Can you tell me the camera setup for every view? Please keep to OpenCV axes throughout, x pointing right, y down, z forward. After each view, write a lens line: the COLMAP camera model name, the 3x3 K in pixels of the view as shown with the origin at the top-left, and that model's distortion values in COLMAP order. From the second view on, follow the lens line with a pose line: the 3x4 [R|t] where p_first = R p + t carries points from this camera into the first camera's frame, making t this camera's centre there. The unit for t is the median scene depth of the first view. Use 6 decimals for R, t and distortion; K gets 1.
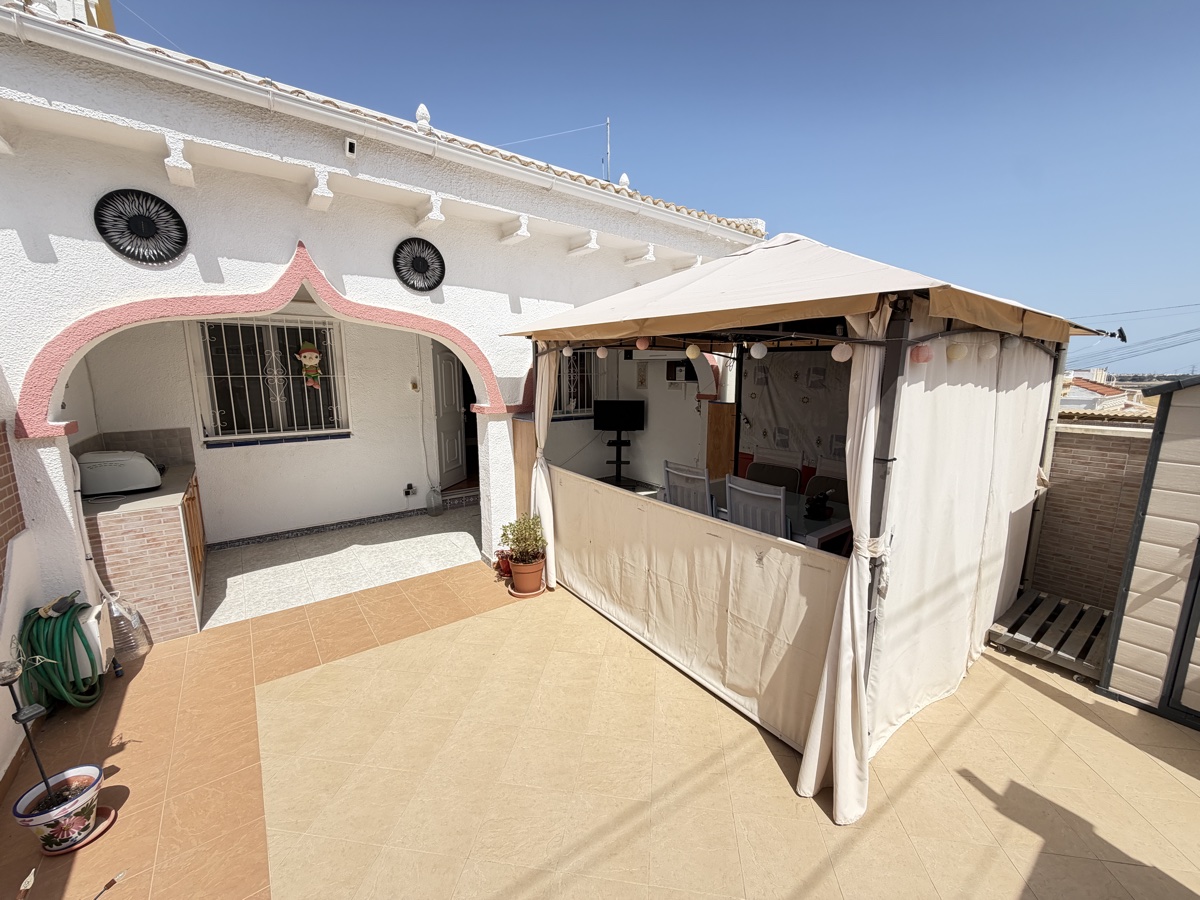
lens RADIAL K [[481.0, 0, 600.4], [0, 481.0, 451.3], [0, 0, 1]] dist [0.002465, -0.000012]
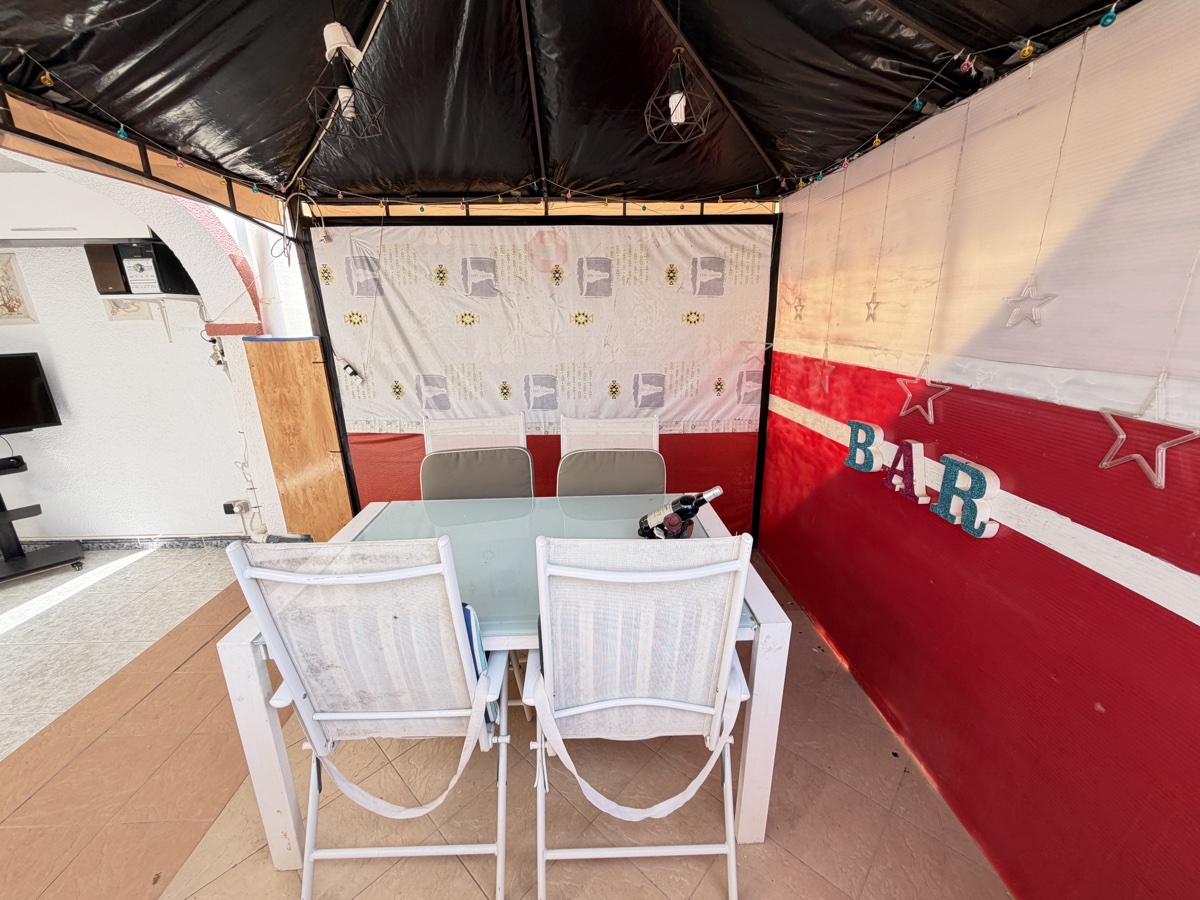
lens RADIAL K [[481.0, 0, 595.4], [0, 481.0, 453.9], [0, 0, 1]] dist [0.002465, -0.000012]
pose [[0.584699, -0.248133, 0.772371, 0.042386], [0.154947, 0.968706, 0.193910, -0.038272], [-0.796316, 0.006297, 0.604849, 0.510668]]
